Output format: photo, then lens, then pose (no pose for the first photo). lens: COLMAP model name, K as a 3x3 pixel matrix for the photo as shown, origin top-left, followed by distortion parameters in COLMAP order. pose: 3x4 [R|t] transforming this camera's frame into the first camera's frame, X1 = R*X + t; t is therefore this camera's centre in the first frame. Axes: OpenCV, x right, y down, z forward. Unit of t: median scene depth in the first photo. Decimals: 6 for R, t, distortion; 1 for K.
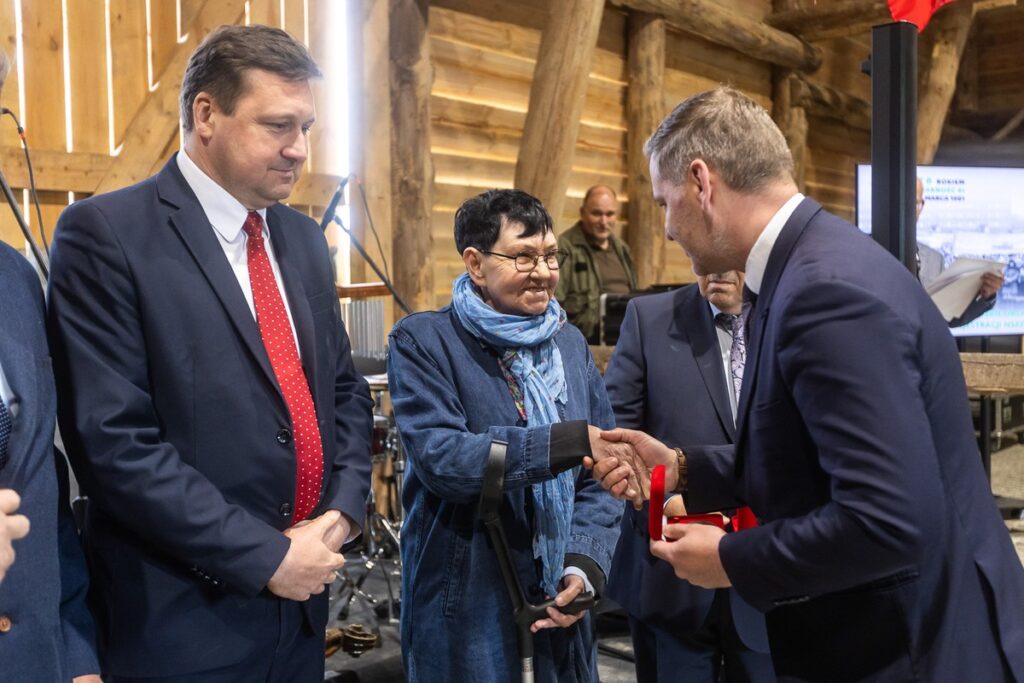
lens RADIAL K [[1062.4, 0, 511.4], [0, 1062.4, 340.5], [0, 0, 1]] dist [-0.011847, 0.000000]
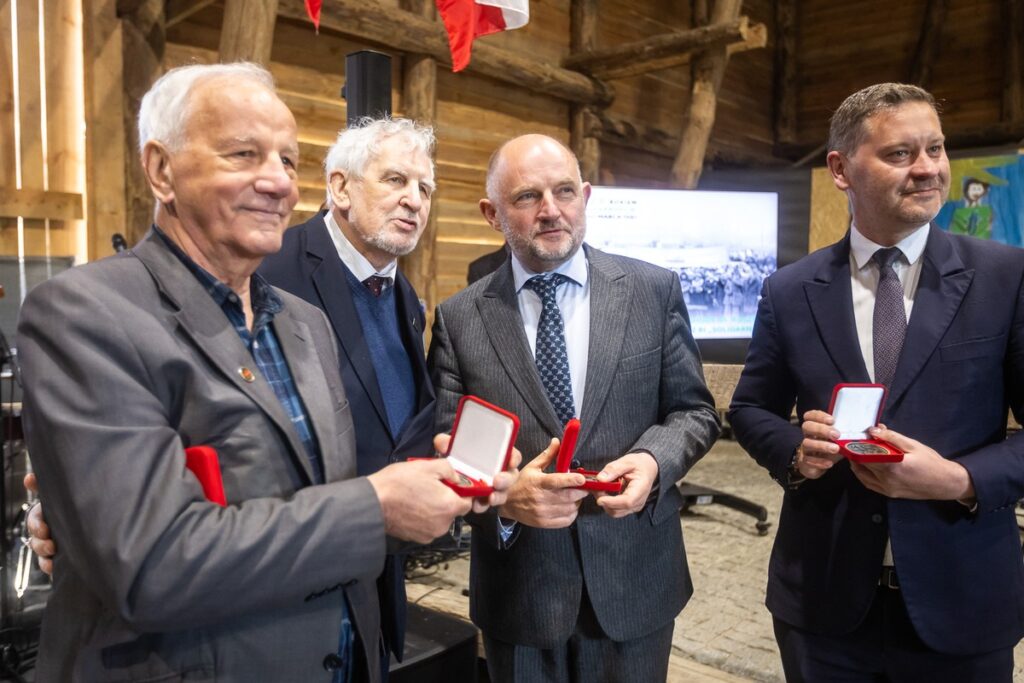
lens RADIAL K [[898.9, 0, 511.8], [0, 898.9, 335.1], [0, 0, 1]] dist [-0.005026, 0.016681]
pose [[0.999540, 0.011368, -0.028132, 0.235795], [-0.011477, 0.999927, -0.003715, -0.003414], [0.028087, 0.004036, 0.999597, 0.036042]]
